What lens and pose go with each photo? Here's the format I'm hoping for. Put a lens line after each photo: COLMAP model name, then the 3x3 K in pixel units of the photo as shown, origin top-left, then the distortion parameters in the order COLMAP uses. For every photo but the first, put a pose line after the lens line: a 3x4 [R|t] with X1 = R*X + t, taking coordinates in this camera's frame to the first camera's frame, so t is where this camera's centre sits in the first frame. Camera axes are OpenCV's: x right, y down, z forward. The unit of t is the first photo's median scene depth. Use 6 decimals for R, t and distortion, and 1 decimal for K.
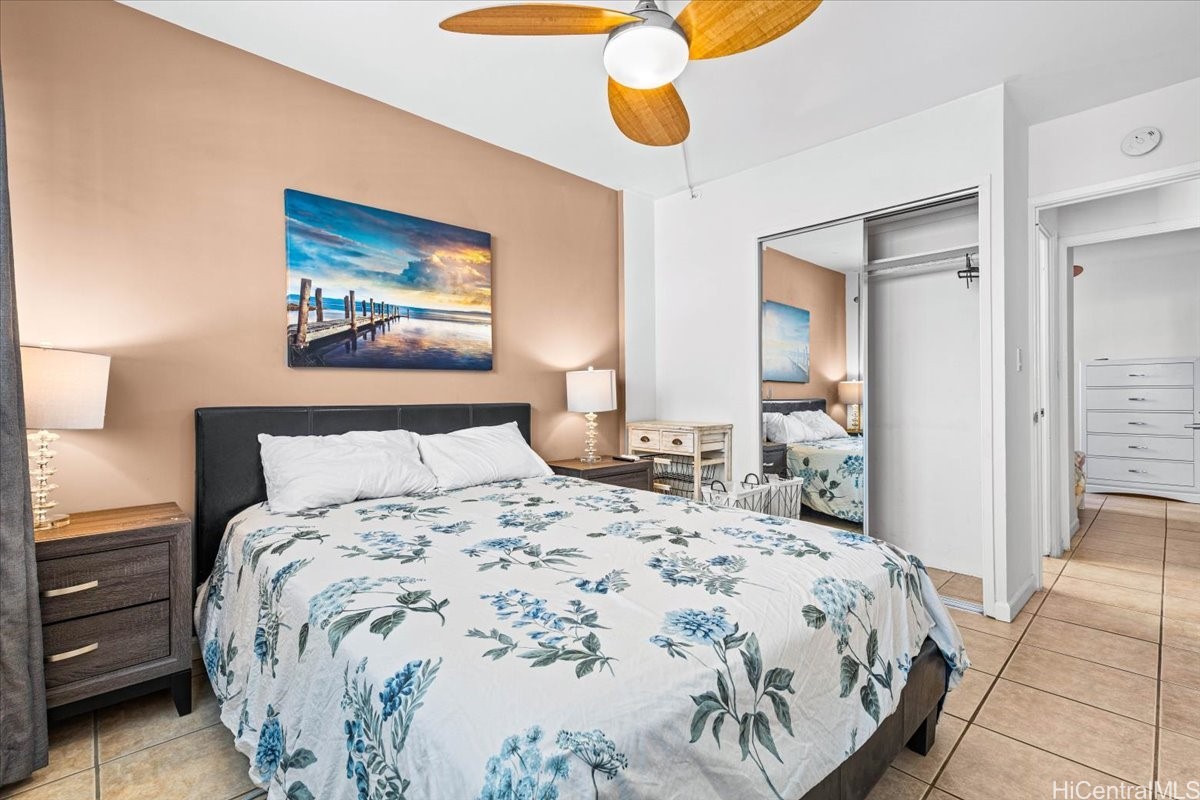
lens RADIAL K [[547.5, 0, 593.9], [0, 547.5, 396.8], [0, 0, 1]] dist [0.010906, -0.002767]
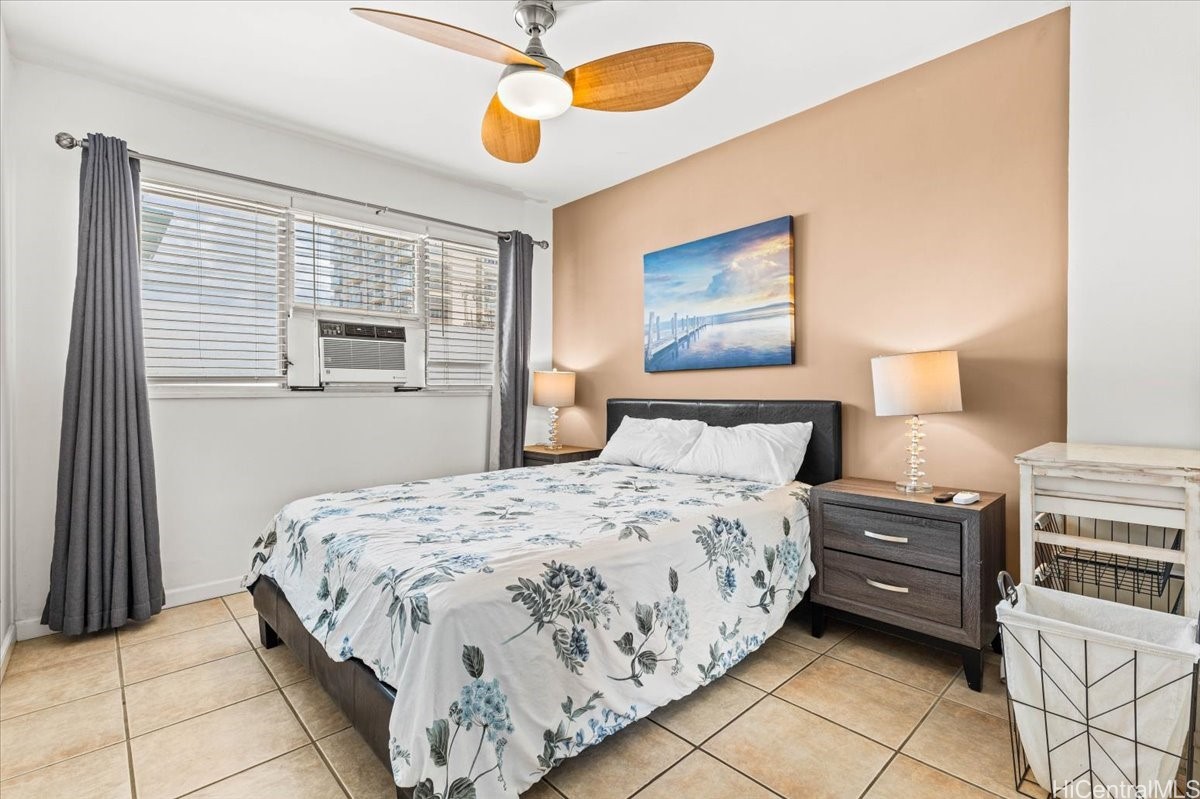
lens RADIAL K [[547.5, 0, 596.7], [0, 547.5, 400.9], [0, 0, 1]] dist [0.010906, -0.002767]
pose [[-0.010487, 0.019228, -0.999760, 0.877912], [0.002713, 0.999812, 0.019200, -0.005295], [0.999941, -0.002511, -0.010537, 0.808324]]
